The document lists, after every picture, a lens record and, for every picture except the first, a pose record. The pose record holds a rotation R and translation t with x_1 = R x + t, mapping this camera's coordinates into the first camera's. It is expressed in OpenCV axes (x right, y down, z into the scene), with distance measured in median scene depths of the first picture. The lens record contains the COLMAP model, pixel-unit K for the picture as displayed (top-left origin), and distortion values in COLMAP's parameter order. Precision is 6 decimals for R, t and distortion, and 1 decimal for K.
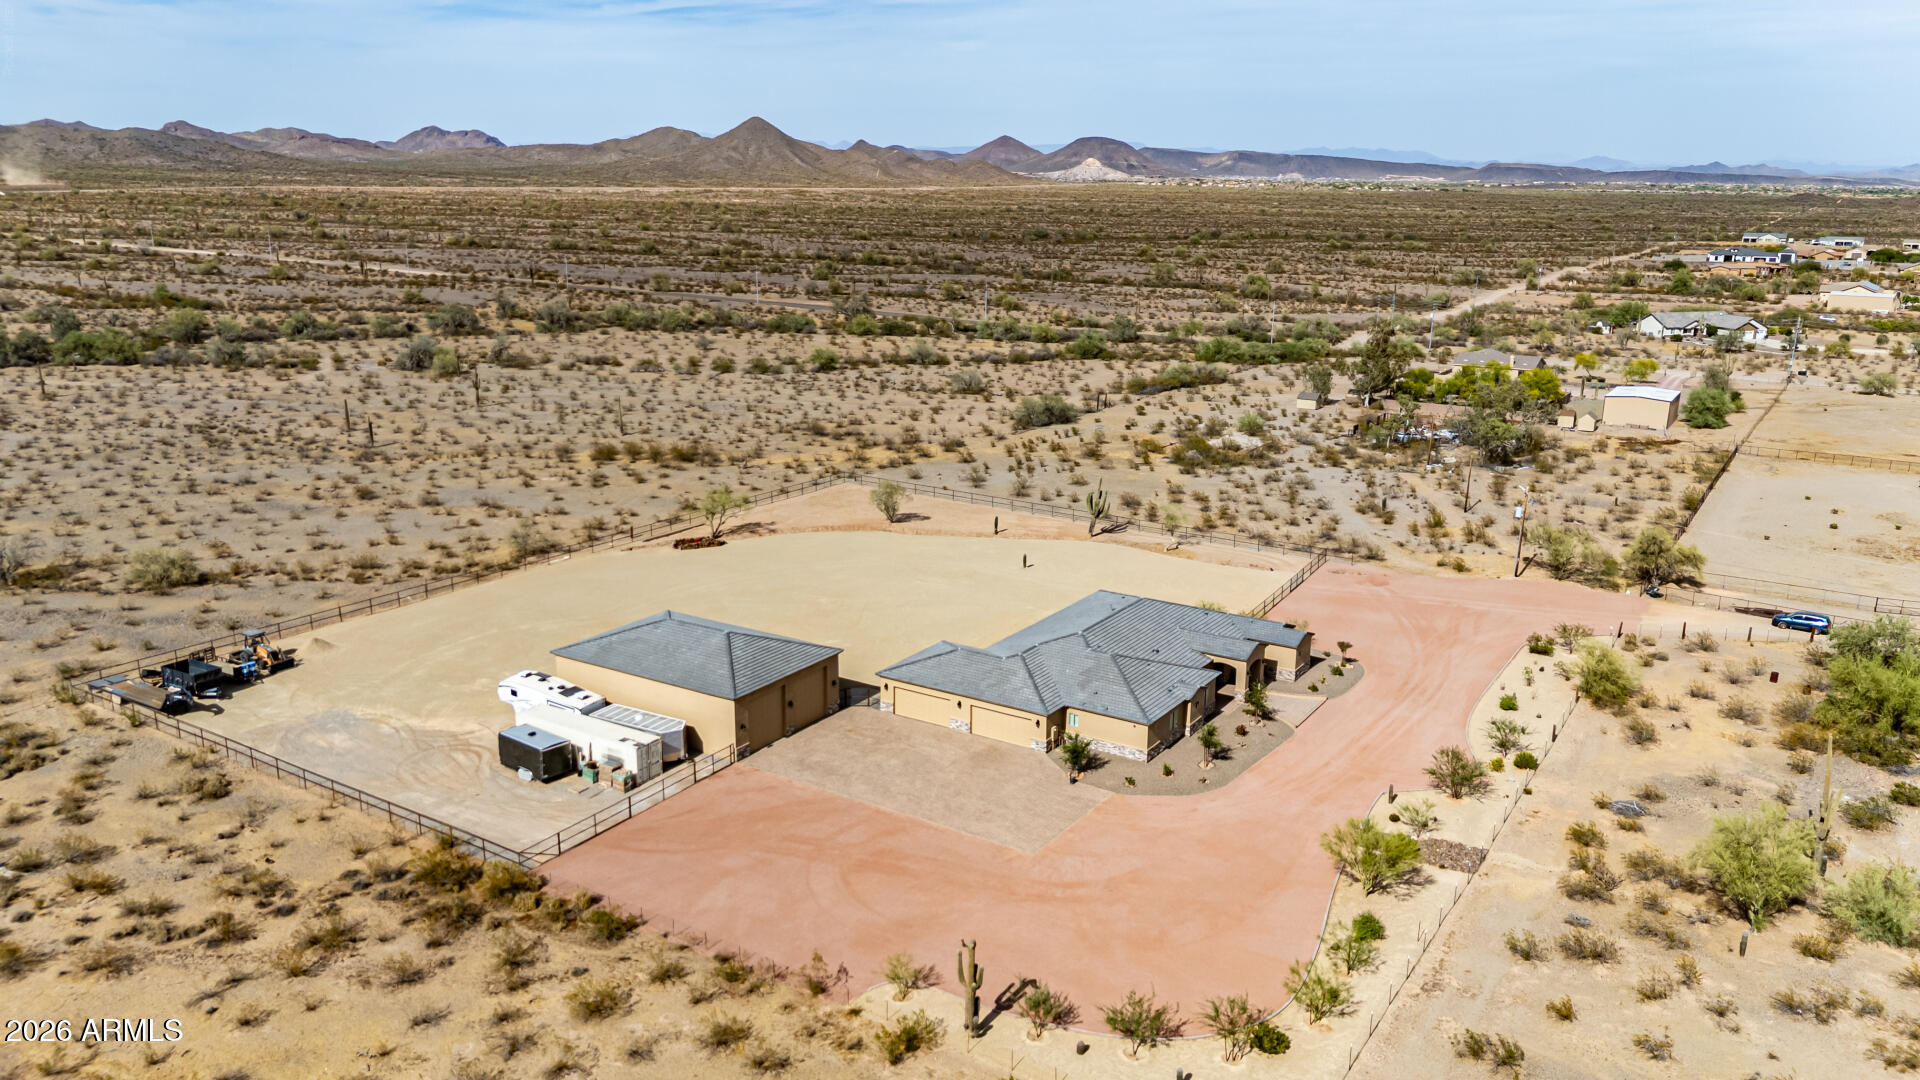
lens RADIAL K [[1406.6, 0, 978.1], [0, 1406.6, 533.8], [0, 0, 1]] dist [0.079721, -0.081424]
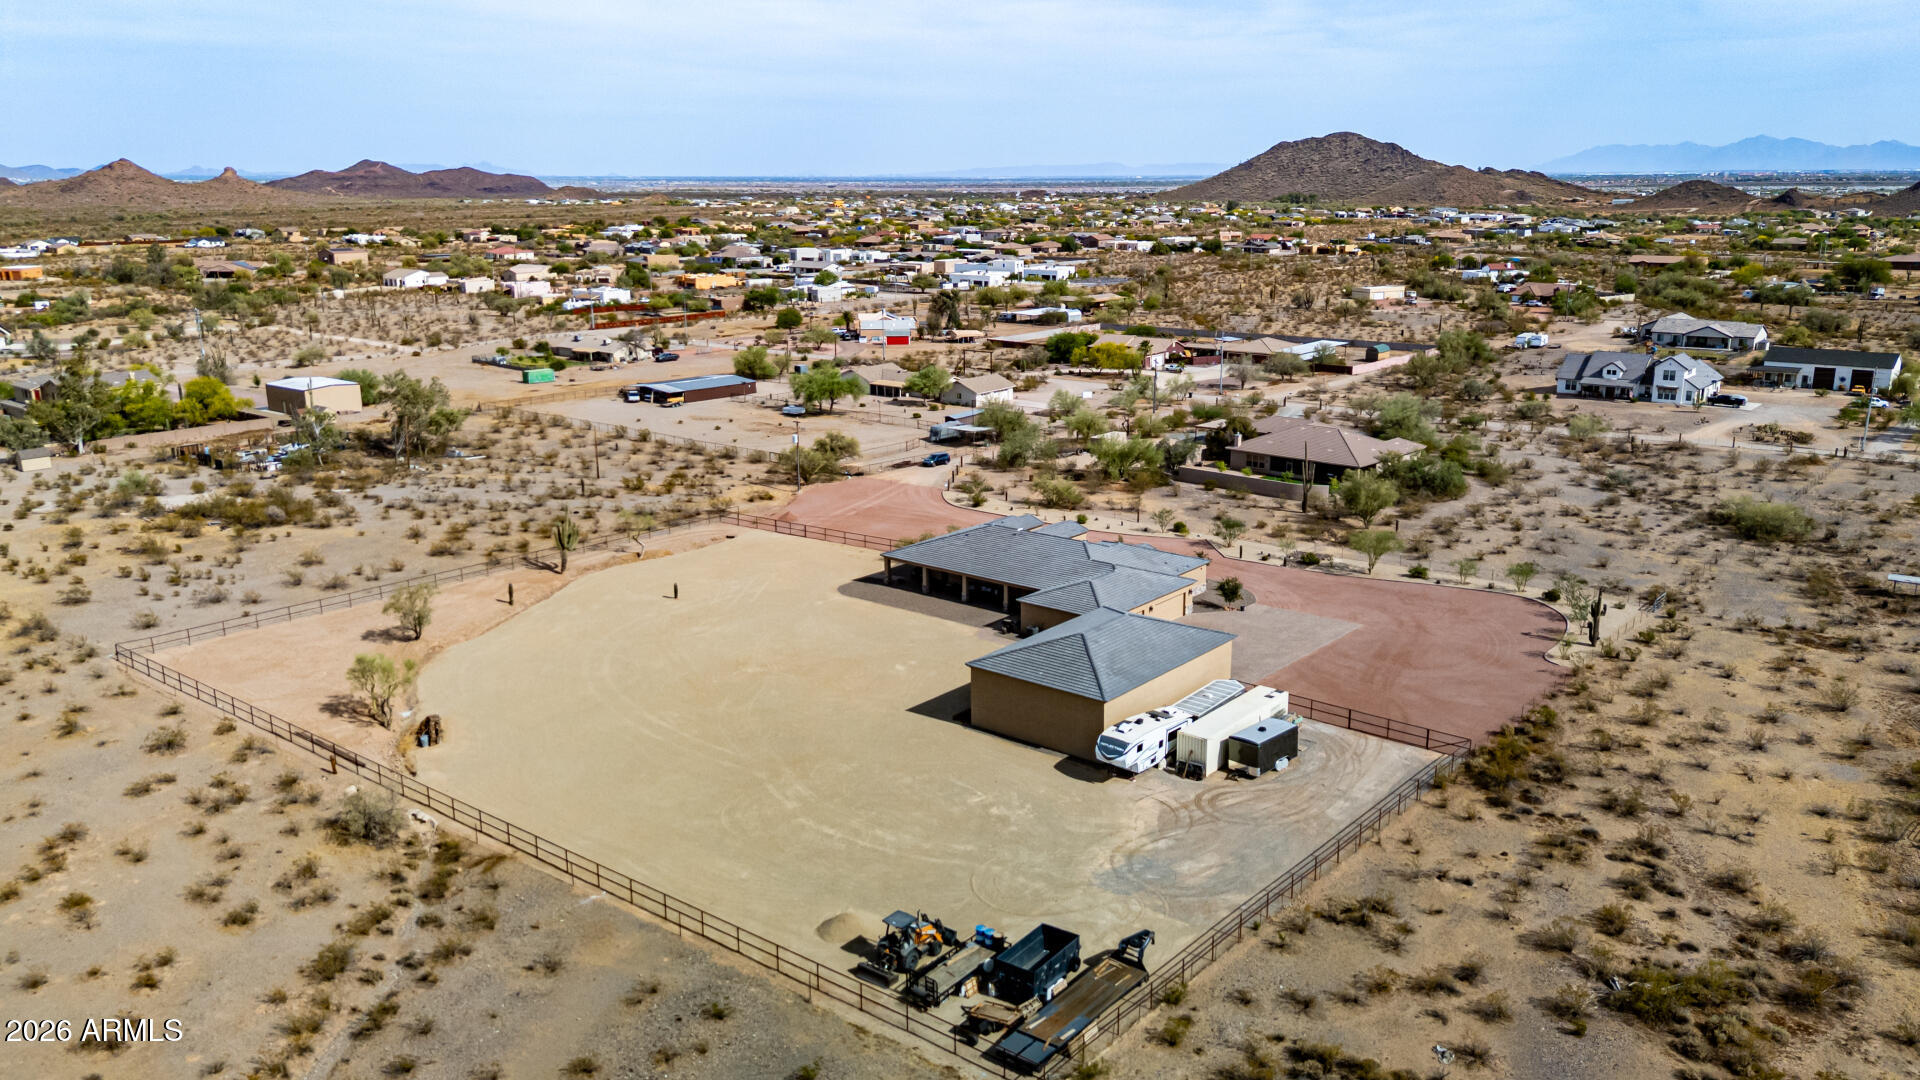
lens RADIAL K [[1406.6, 0, 957.0], [0, 1406.6, 584.8], [0, 0, 1]] dist [0.079721, -0.081424]
pose [[0.127454, -0.288003, 0.949110, -1.200436], [0.254367, 0.934402, 0.249381, -0.246361], [-0.958672, 0.209638, 0.192352, 0.947415]]
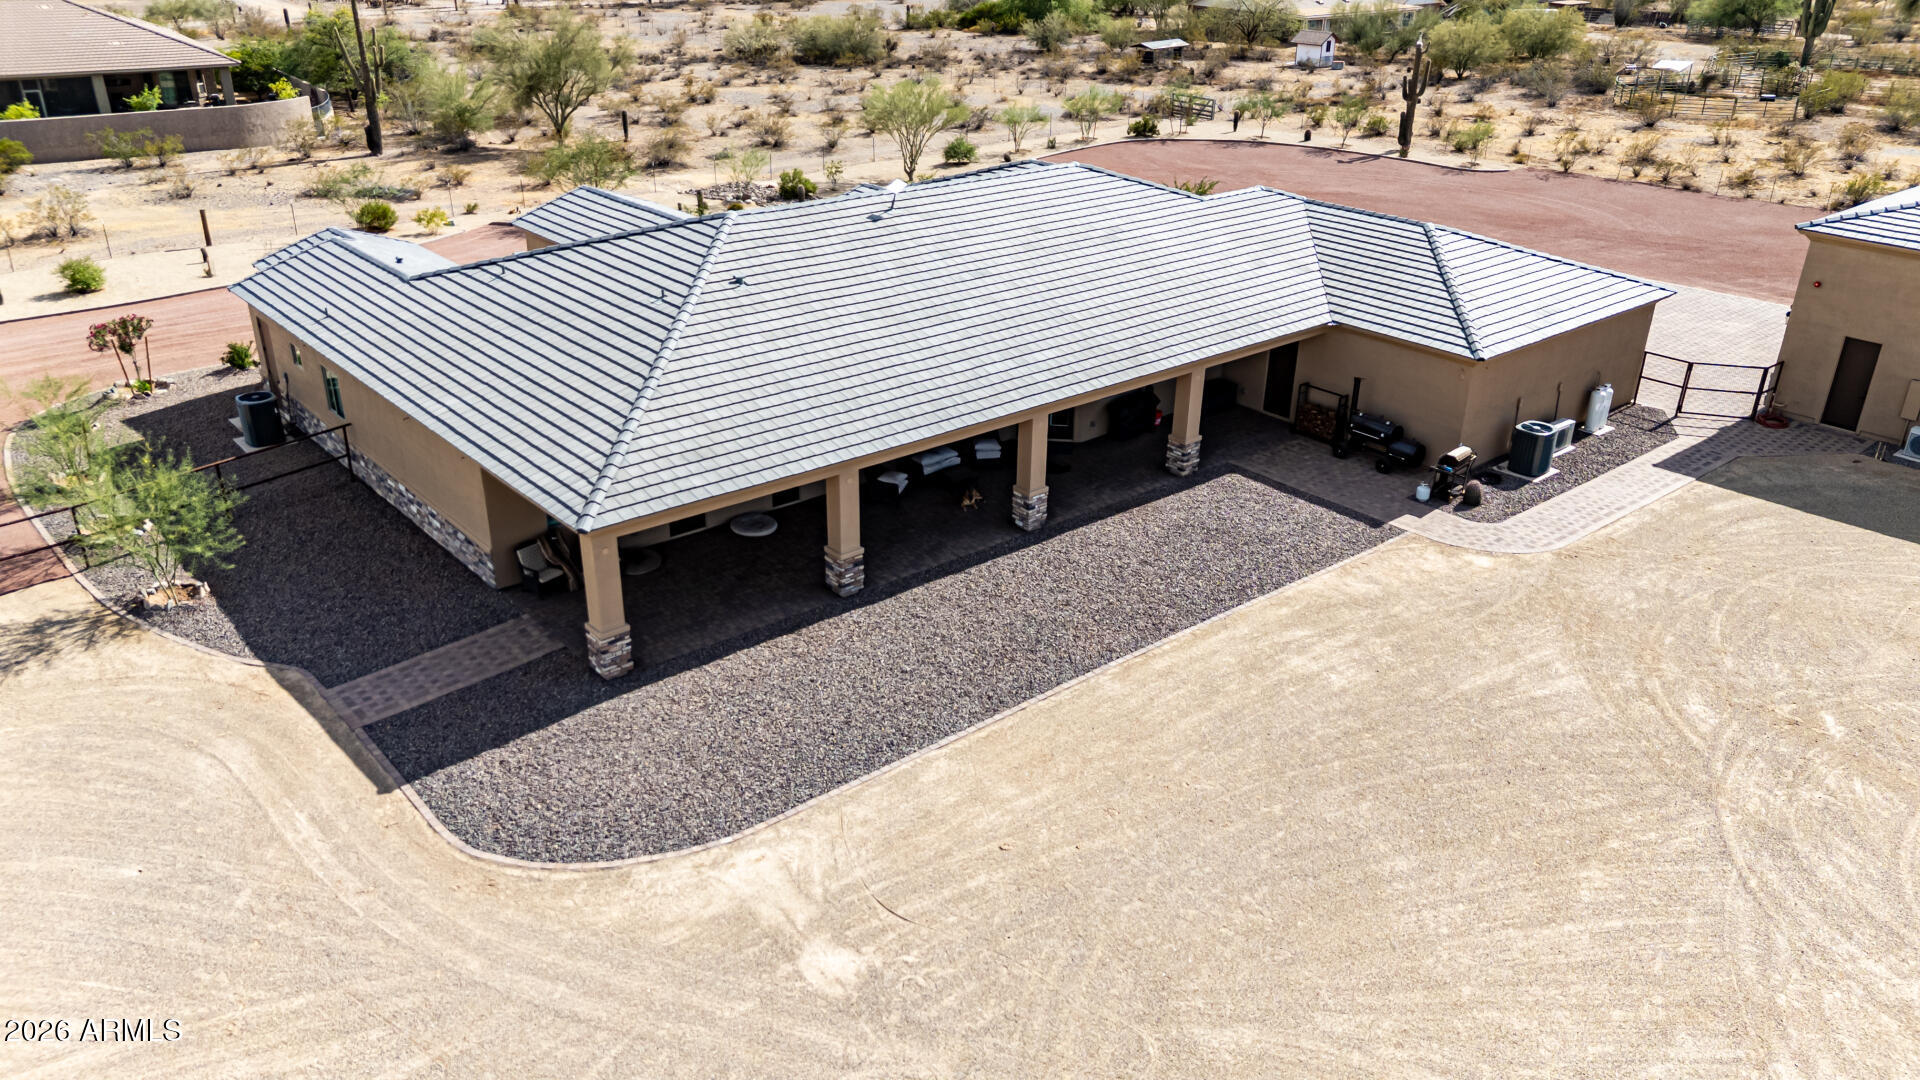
lens RADIAL K [[1406.6, 0, 965.5], [0, 1406.6, 563.8], [0, 0, 1]] dist [0.079721, -0.081424]
pose [[-0.954505, -0.152960, 0.255974, -0.006428], [0.048161, 0.768069, 0.638554, -0.086561], [-0.294279, 0.621831, -0.725759, 1.430420]]
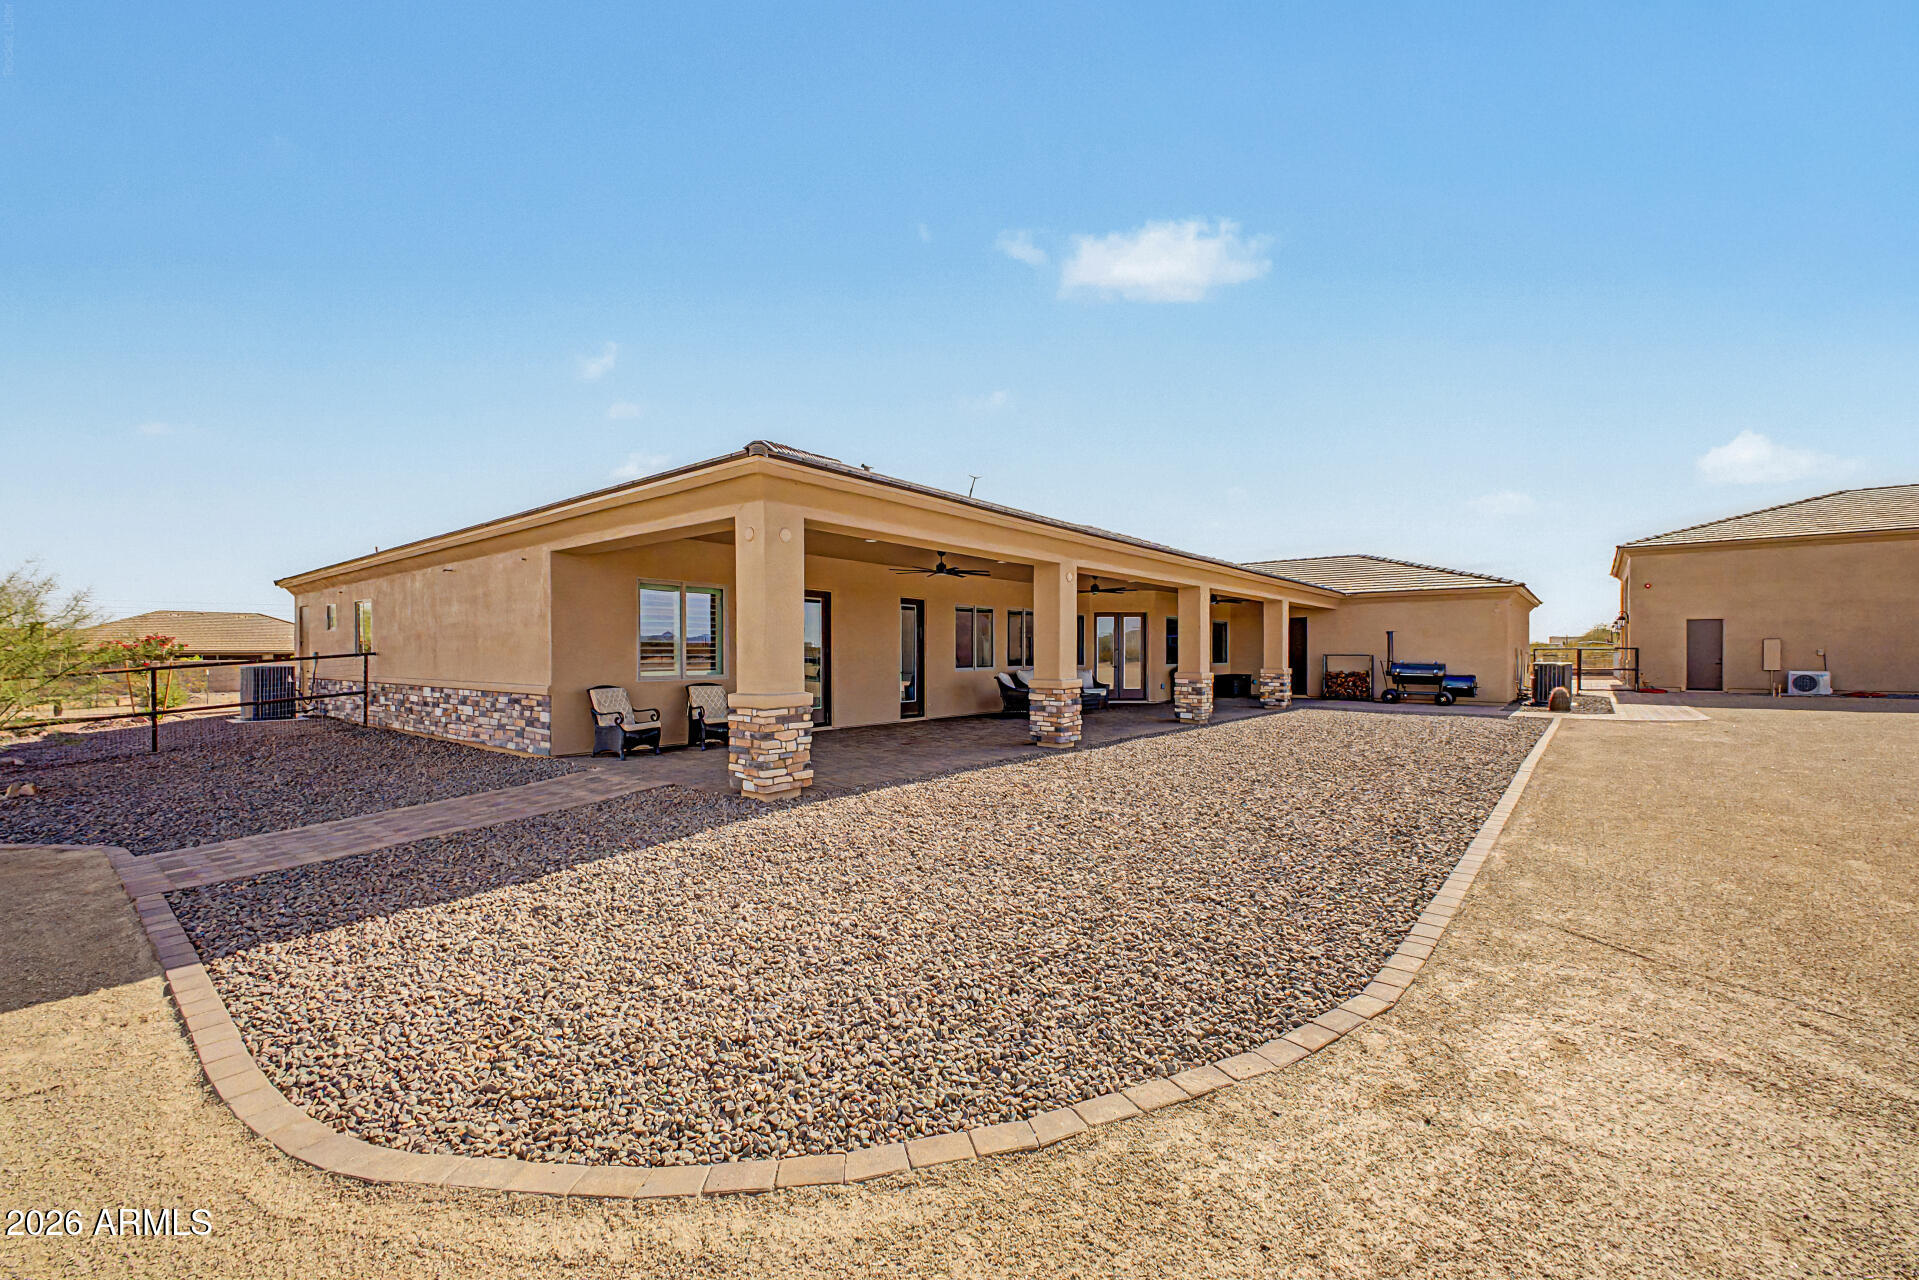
lens RADIAL K [[772.3, 0, 953.1], [0, 772.3, 644.4], [0, 0, 1]] dist [0.018550, -0.003039]
pose [[-0.991551, -0.008071, 0.129466, 0.086197], [0.022668, 0.971924, 0.234200, 0.051993], [-0.127721, 0.235156, -0.963530, 1.345678]]
